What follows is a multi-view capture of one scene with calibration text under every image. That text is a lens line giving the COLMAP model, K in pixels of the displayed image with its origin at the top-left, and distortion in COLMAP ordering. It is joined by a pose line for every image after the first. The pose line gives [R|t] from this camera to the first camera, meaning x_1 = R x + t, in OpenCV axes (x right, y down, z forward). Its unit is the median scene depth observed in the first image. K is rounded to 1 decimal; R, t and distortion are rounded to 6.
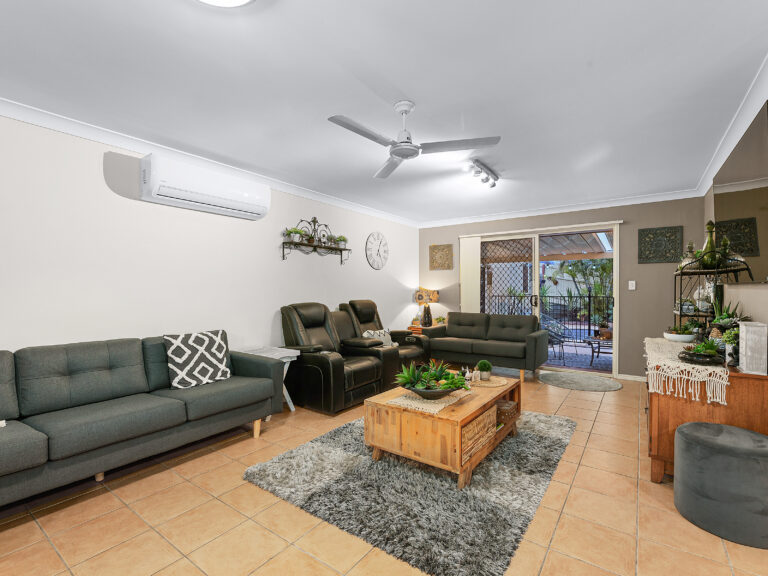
lens RADIAL K [[352.3, 0, 367.8], [0, 352.3, 298.1], [0, 0, 1]] dist [-0.001006, -0.000162]
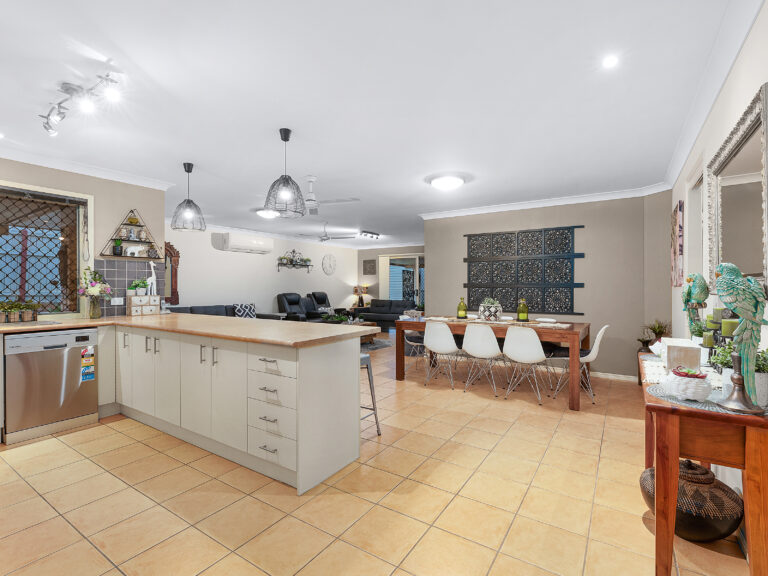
lens RADIAL K [[352.3, 0, 363.2], [0, 352.3, 289.7], [0, 0, 1]] dist [-0.001006, -0.000162]
pose [[0.999316, 0.000041, 0.036991, 0.184564], [0.000524, 0.999883, -0.015265, 0.027888], [-0.036987, 0.015274, 0.999199, -1.104481]]
